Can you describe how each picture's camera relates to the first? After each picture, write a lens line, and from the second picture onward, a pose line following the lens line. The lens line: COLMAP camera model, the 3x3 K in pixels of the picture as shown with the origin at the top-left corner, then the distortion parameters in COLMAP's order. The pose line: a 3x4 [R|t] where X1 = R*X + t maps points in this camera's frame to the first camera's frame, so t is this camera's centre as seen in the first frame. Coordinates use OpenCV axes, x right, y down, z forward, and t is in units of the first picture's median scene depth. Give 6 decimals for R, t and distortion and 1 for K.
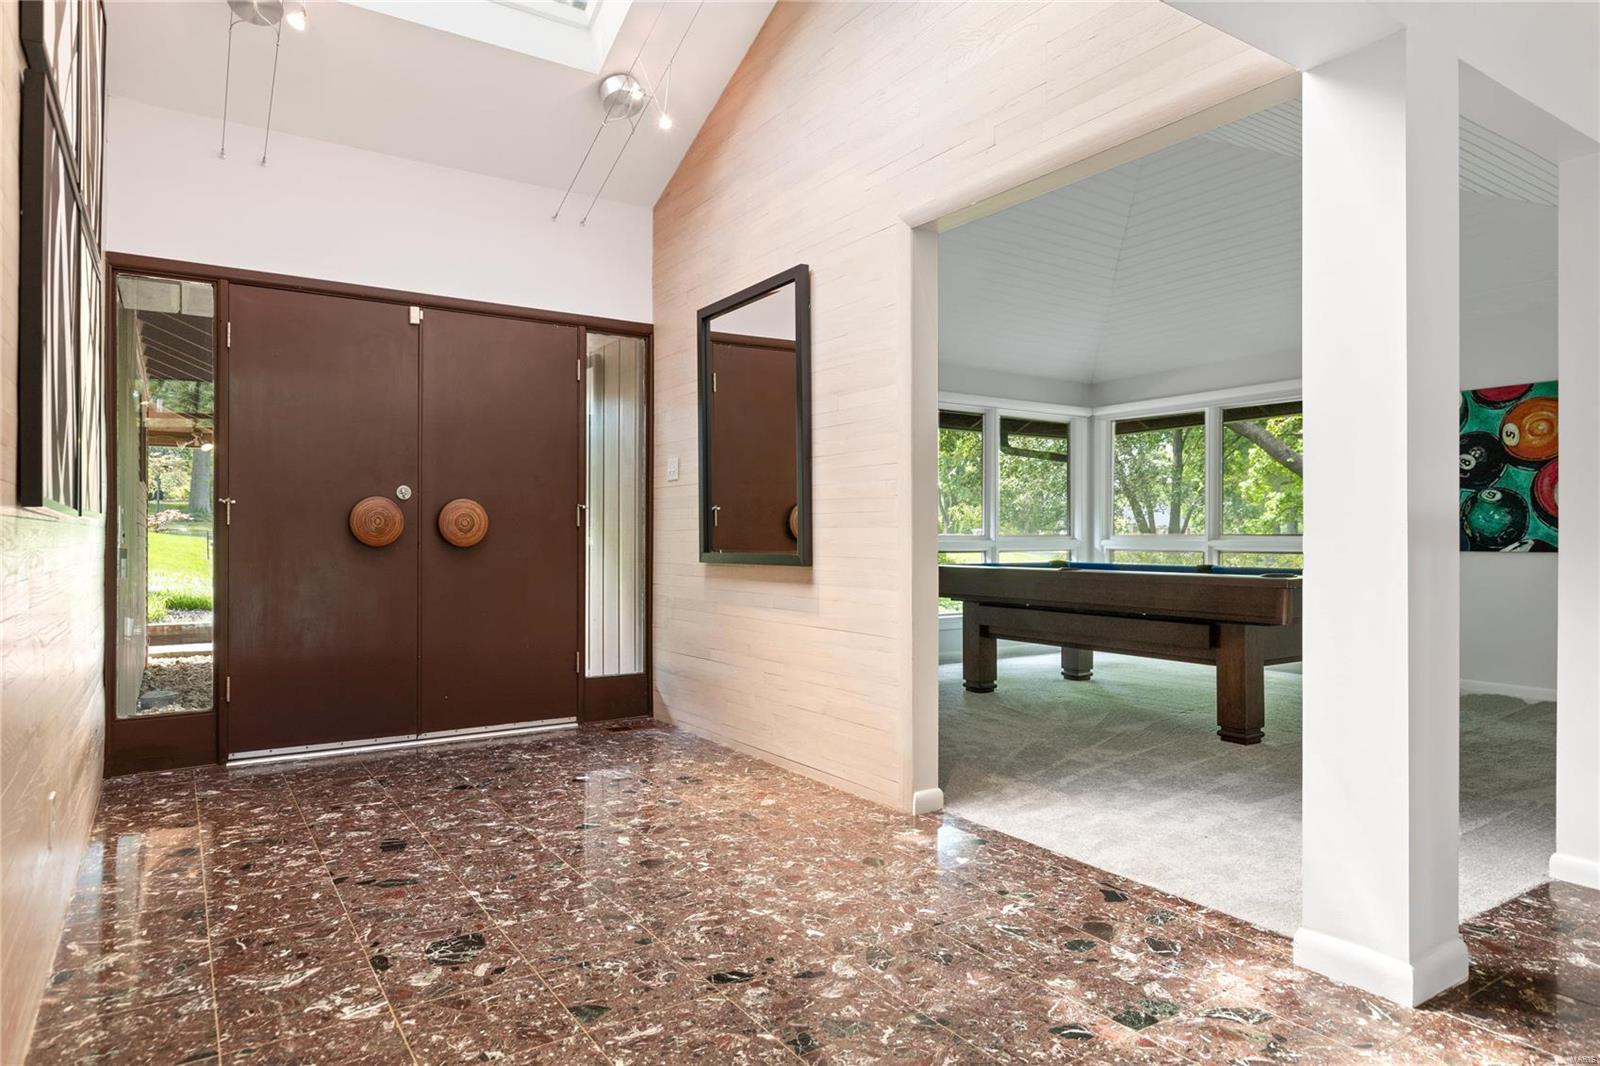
lens RADIAL K [[956.8, 0, 800.0], [0, 956.8, 533.0], [0, 0, 1]] dist [-0.001798, 0.000926]
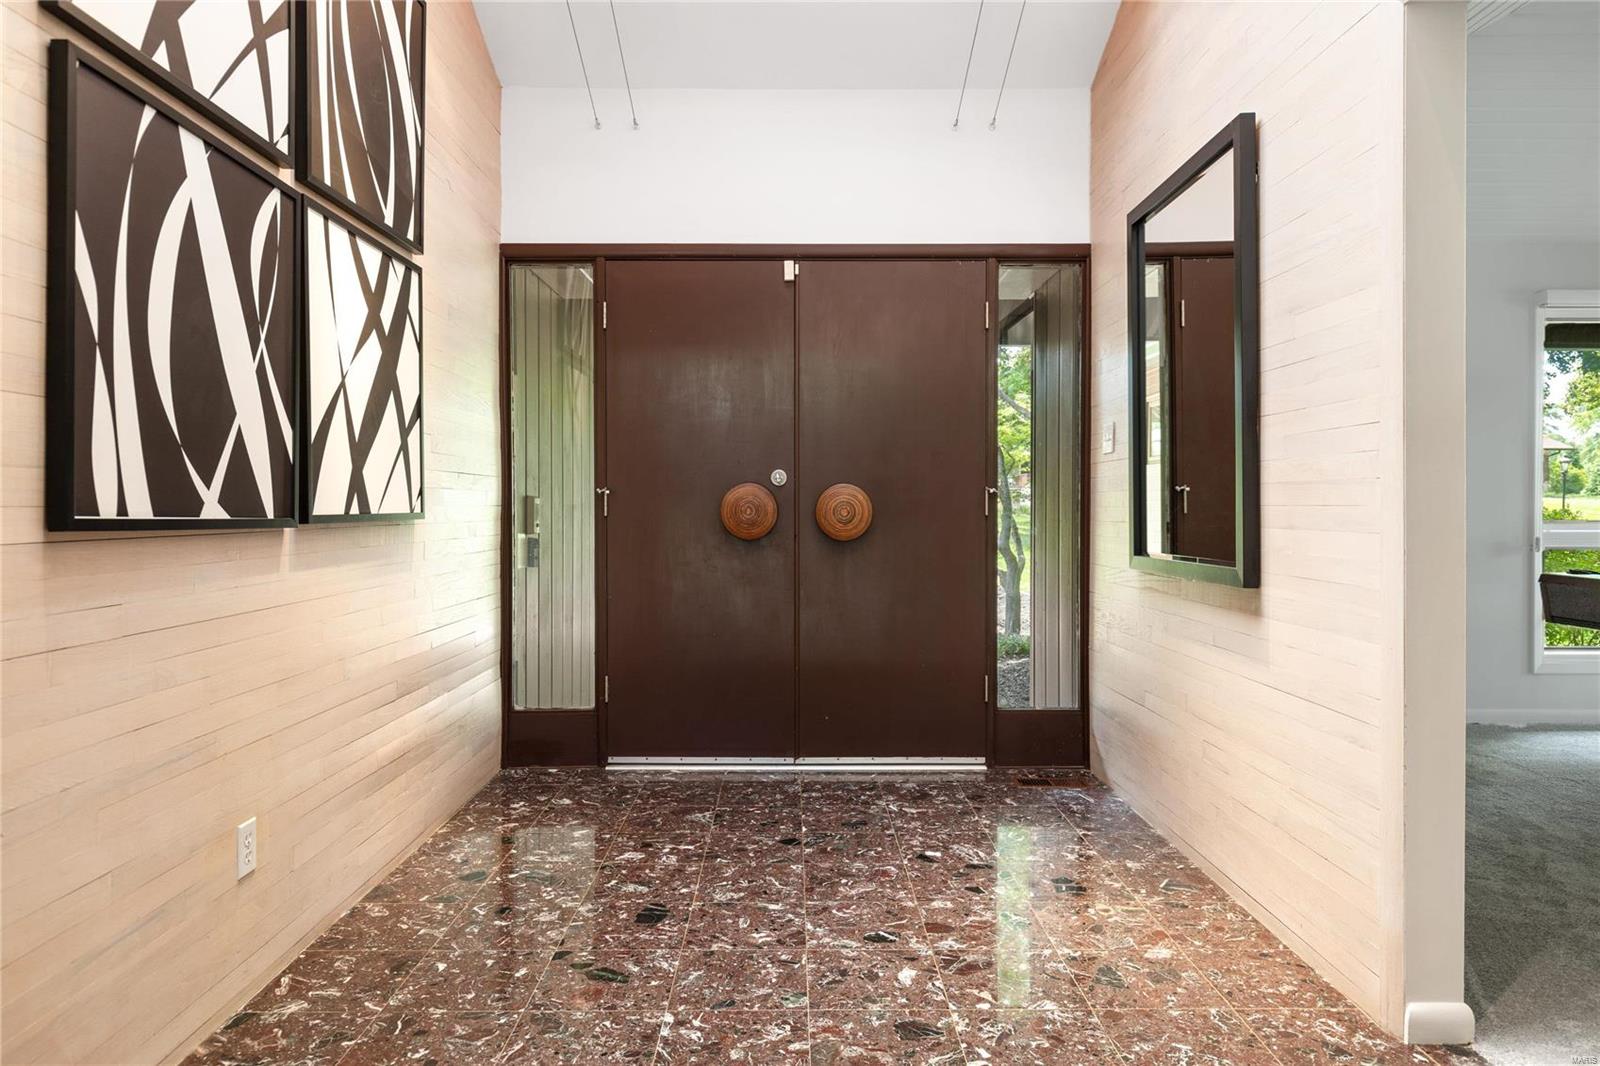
lens RADIAL K [[1043.8, 0, 803.2], [0, 1043.8, 513.6], [0, 0, 1]] dist [0.008252, -0.004874]
pose [[0.835301, 0.004268, -0.549776, 0.125377], [0.002675, 0.999926, 0.011827, -0.021221], [0.549786, -0.011350, 0.835228, 0.226073]]
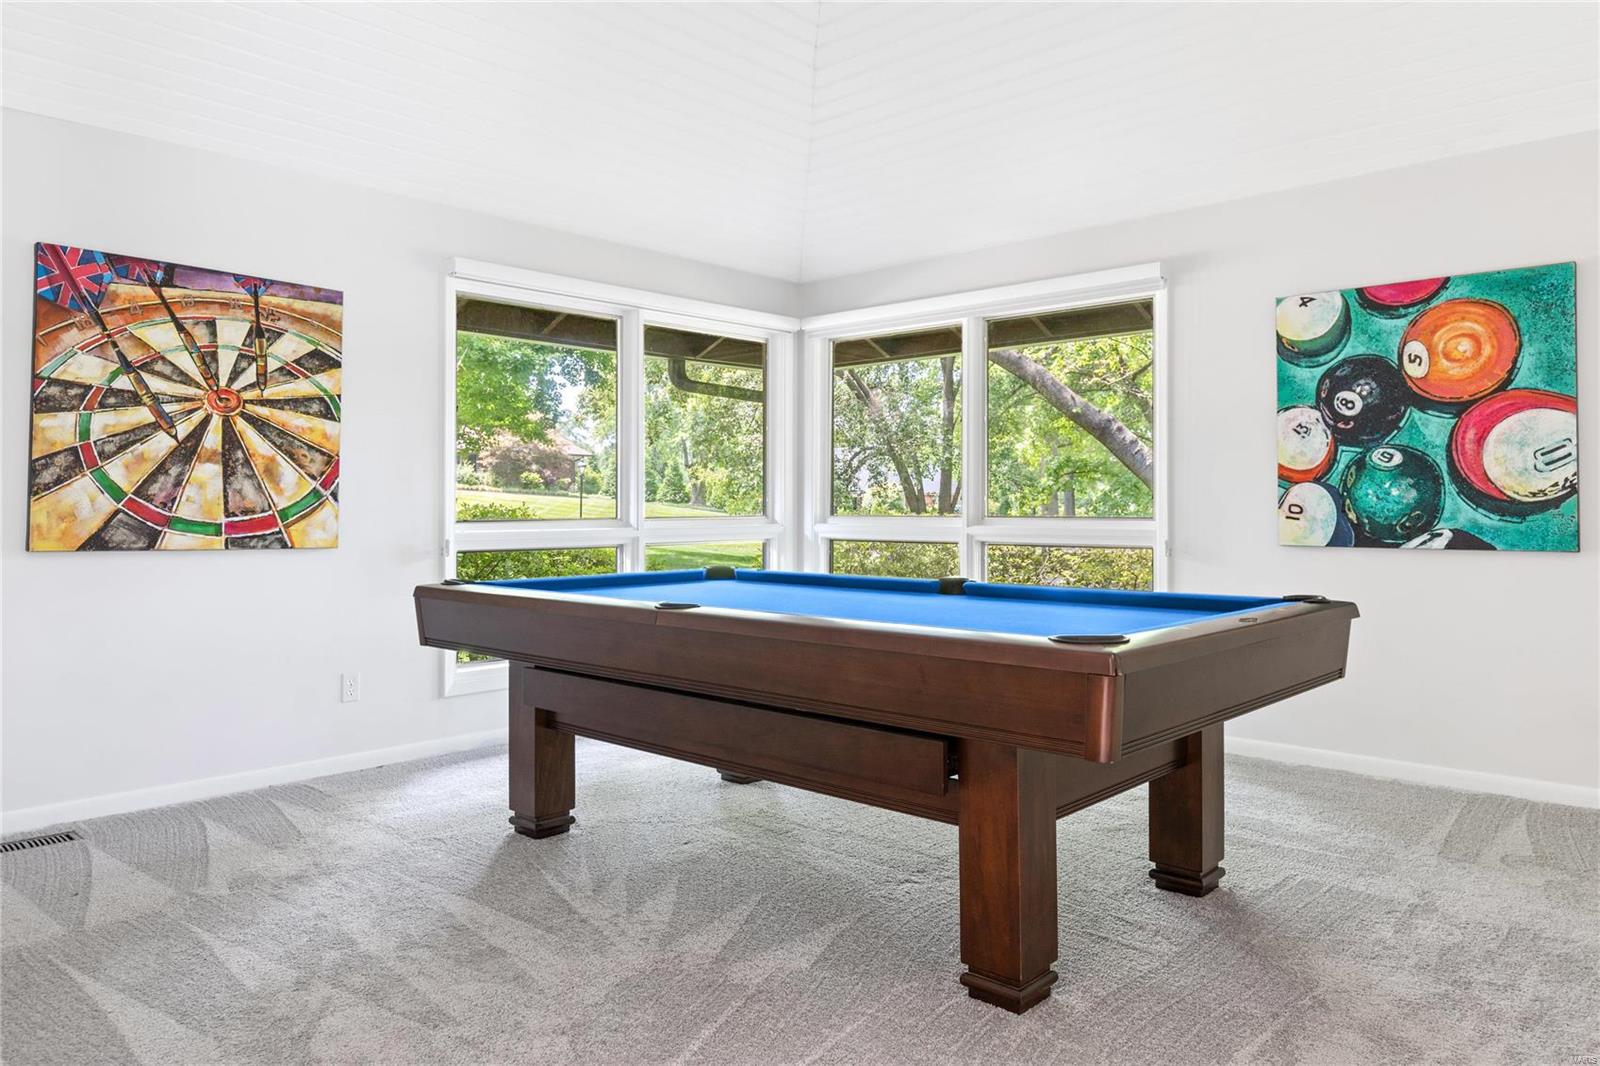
lens RADIAL K [[1044.7, 0, 803.0], [0, 1044.7, 512.5], [0, 0, 1]] dist [-0.009557, -0.002773]
pose [[0.973859, -0.006754, 0.227053, 0.250940], [0.003977, 0.999912, 0.012688, -0.017155], [-0.227119, -0.011453, 0.973800, 0.534578]]
